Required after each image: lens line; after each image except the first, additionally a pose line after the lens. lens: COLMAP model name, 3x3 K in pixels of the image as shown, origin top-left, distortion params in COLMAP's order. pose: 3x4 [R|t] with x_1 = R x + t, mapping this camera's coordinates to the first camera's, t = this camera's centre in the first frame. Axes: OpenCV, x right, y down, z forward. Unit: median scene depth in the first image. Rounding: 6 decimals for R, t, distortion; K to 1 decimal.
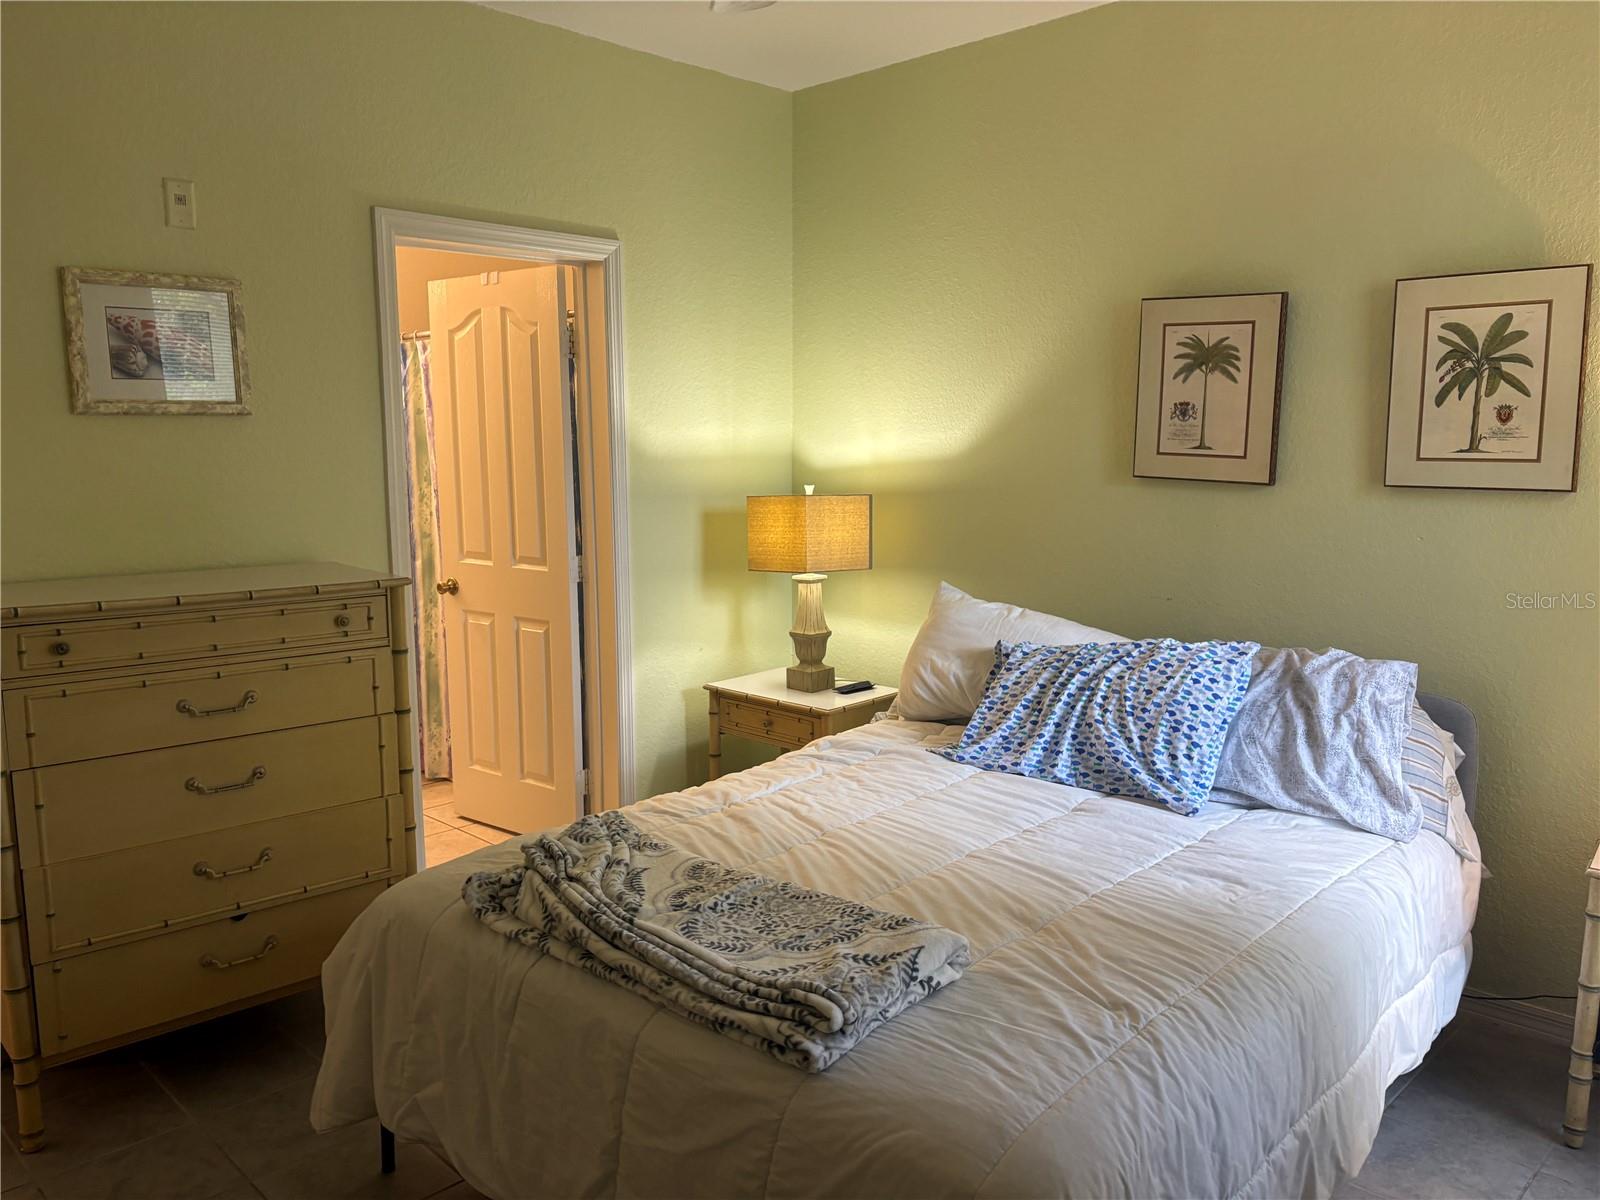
lens RADIAL K [[1209.1, 0, 798.3], [0, 1209.1, 603.6], [0, 0, 1]] dist [0.056654, -0.080407]
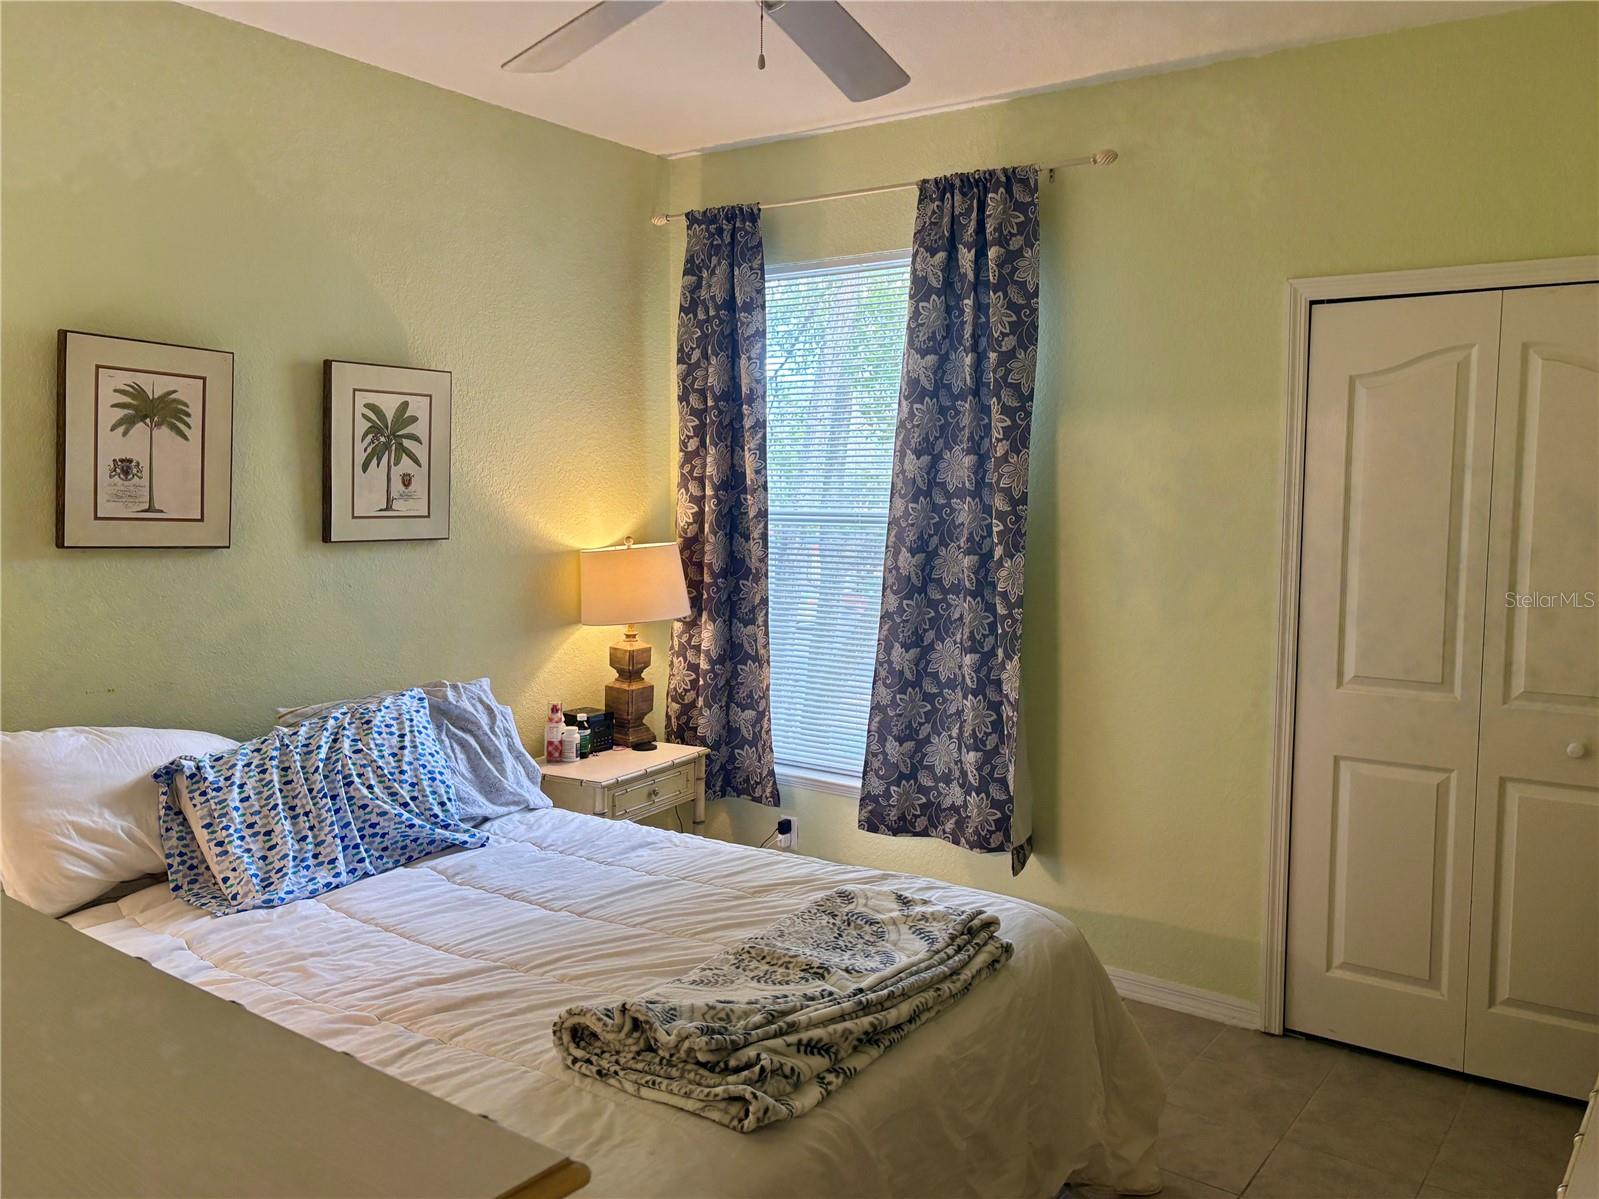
lens RADIAL K [[1330.1, 0, 792.8], [0, 1330.1, 599.2], [0, 0, 1]] dist [0.033467, 0.001762]
pose [[-0.161190, -0.085398, 0.983222, -0.828620], [0.127630, 0.986080, 0.106570, -0.128126], [-0.978636, 0.142666, -0.148047, 0.818027]]
